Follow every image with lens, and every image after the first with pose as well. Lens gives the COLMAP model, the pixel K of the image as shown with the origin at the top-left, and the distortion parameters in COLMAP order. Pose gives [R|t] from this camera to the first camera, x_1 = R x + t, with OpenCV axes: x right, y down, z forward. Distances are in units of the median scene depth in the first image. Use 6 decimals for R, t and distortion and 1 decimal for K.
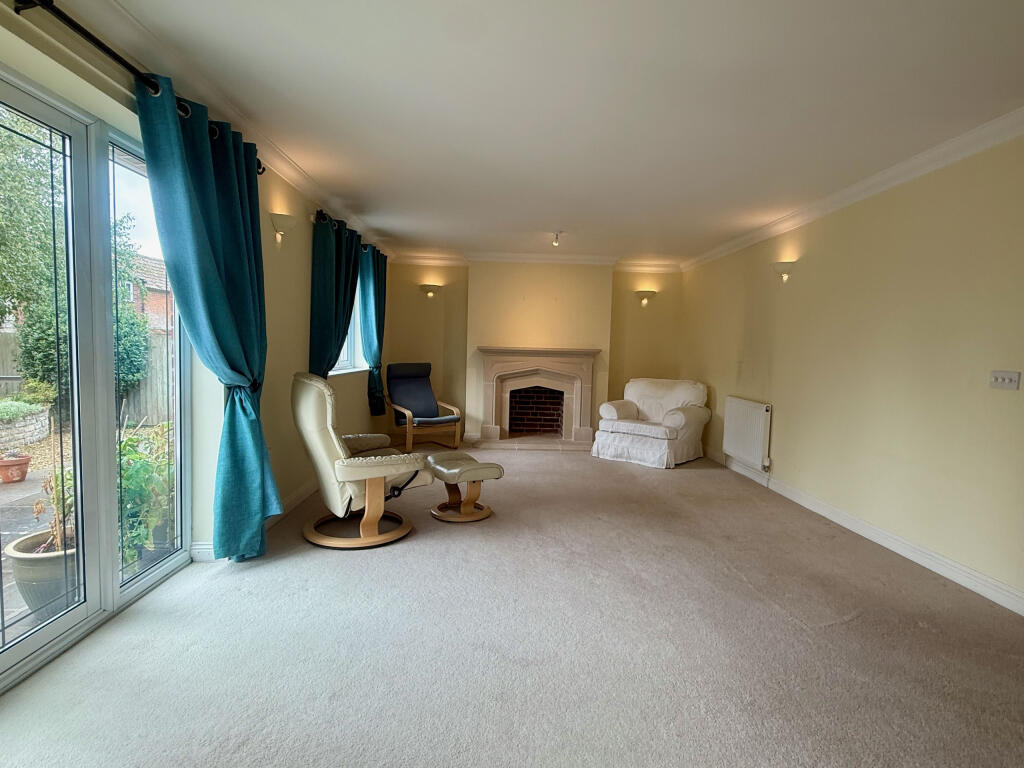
lens RADIAL K [[521.6, 0, 510.3], [0, 521.6, 386.0], [0, 0, 1]] dist [0.000322, -0.000902]
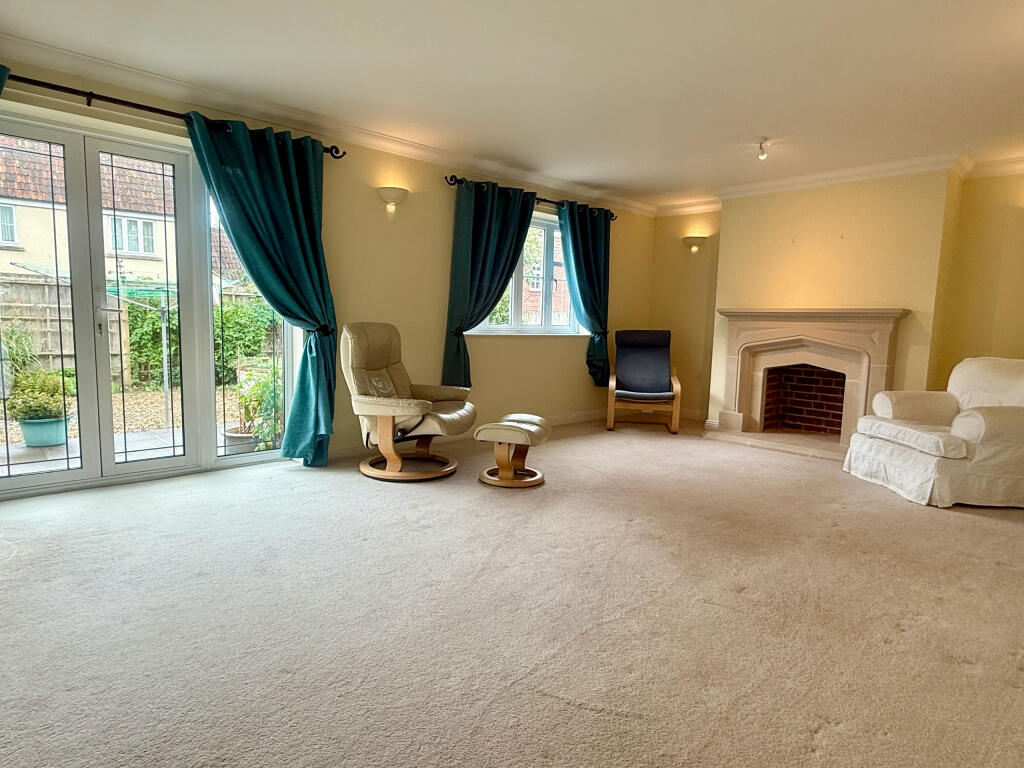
lens RADIAL K [[592.9, 0, 512.0], [0, 592.9, 384.0], [0, 0, 1]] dist [-0.000322, -0.000498]
pose [[0.666574, 0.068919, -0.742247, 0.432894], [-0.060279, 0.997440, 0.038481, 0.022873], [0.742998, 0.019092, 0.669021, 0.189623]]
